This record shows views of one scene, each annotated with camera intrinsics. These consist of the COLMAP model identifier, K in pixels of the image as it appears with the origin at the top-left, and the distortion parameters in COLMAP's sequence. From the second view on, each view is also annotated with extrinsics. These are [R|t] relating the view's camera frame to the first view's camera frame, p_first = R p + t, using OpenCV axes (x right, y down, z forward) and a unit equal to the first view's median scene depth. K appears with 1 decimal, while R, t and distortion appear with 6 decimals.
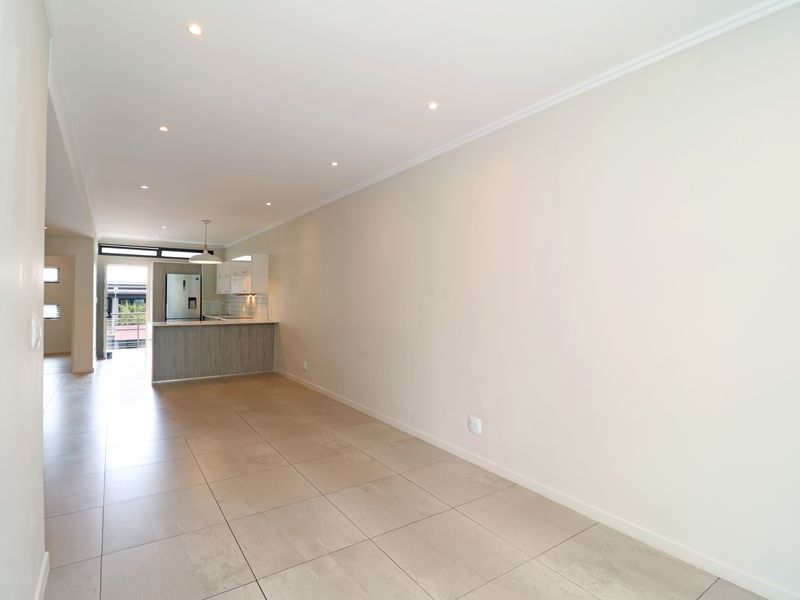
lens RADIAL K [[413.8, 0, 397.0], [0, 413.8, 294.3], [0, 0, 1]] dist [-0.017264, -0.000536]
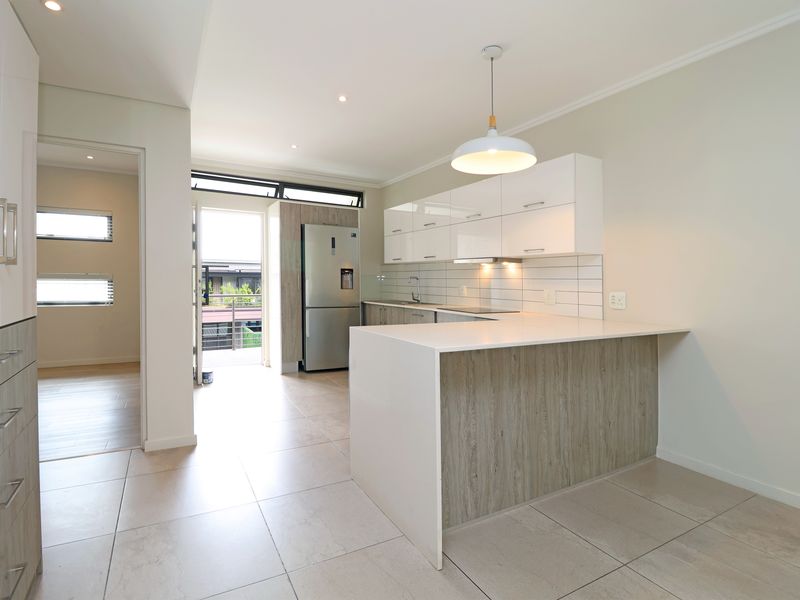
lens RADIAL K [[413.8, 0, 397.0], [0, 413.8, 294.3], [0, 0, 1]] dist [-0.017264, -0.000536]
pose [[0.995732, 0.012312, -0.091464, -0.509004], [-0.008027, 0.998859, 0.047070, 0.020454], [0.091940, -0.046134, 0.994695, 0.613455]]
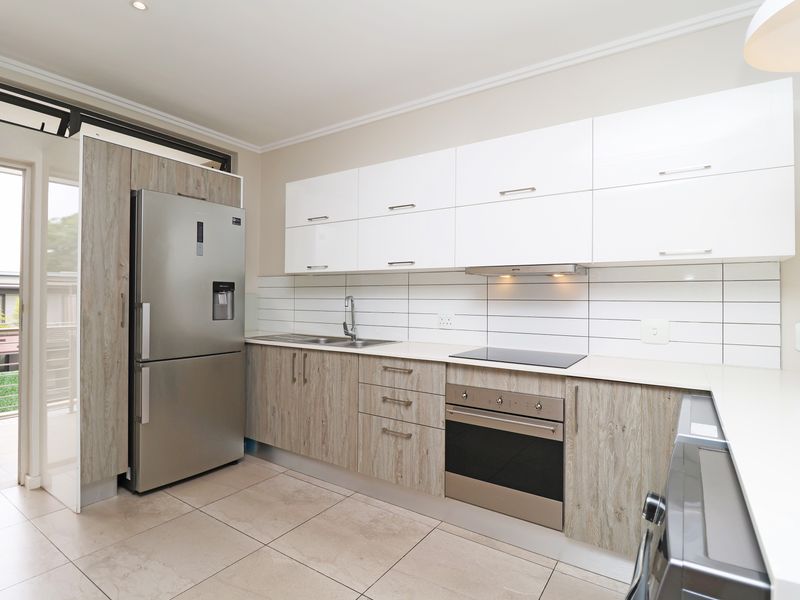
lens RADIAL K [[413.8, 0, 397.0], [0, 413.8, 294.3], [0, 0, 1]] dist [-0.017264, -0.000536]
pose [[0.932465, 0.006693, 0.361198, -0.656025], [-0.008721, 0.999954, 0.003983, 0.018907], [-0.361155, -0.006864, 0.932480, 0.914636]]
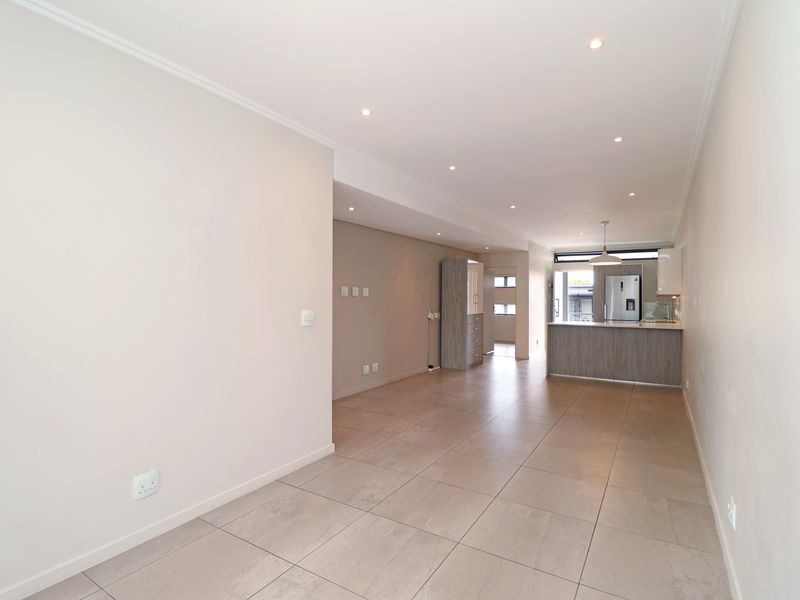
lens RADIAL K [[413.8, 0, 397.0], [0, 413.8, 294.3], [0, 0, 1]] dist [-0.017264, -0.000536]
pose [[0.393515, -0.012716, -0.919230, 0.243914], [0.009652, 0.999906, -0.009700, 0.001092], [0.919268, -0.005055, 0.393601, 0.146622]]
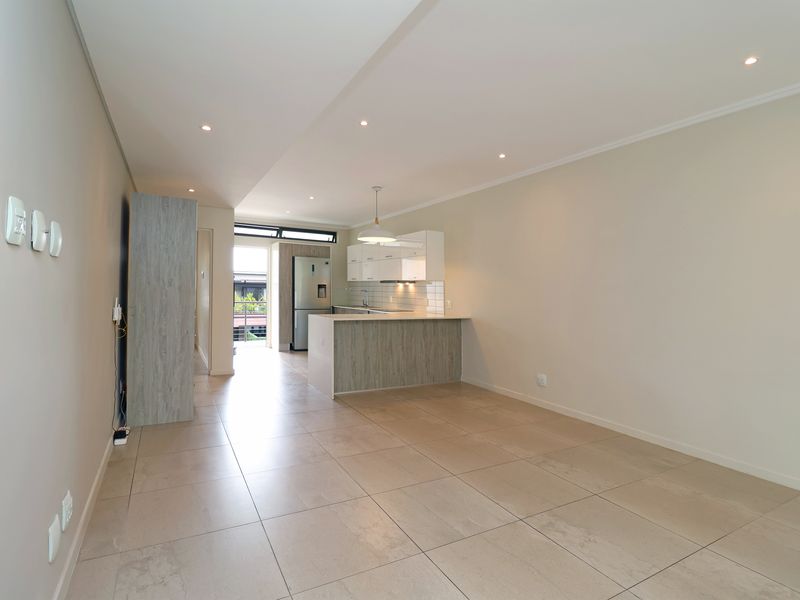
lens RADIAL K [[413.8, 0, 397.0], [0, 413.8, 294.3], [0, 0, 1]] dist [-0.017264, -0.000536]
pose [[0.994874, 0.012897, -0.100296, -0.344720], [-0.010871, 0.999726, 0.020729, 0.010330], [0.100535, -0.019532, 0.994742, 0.224510]]
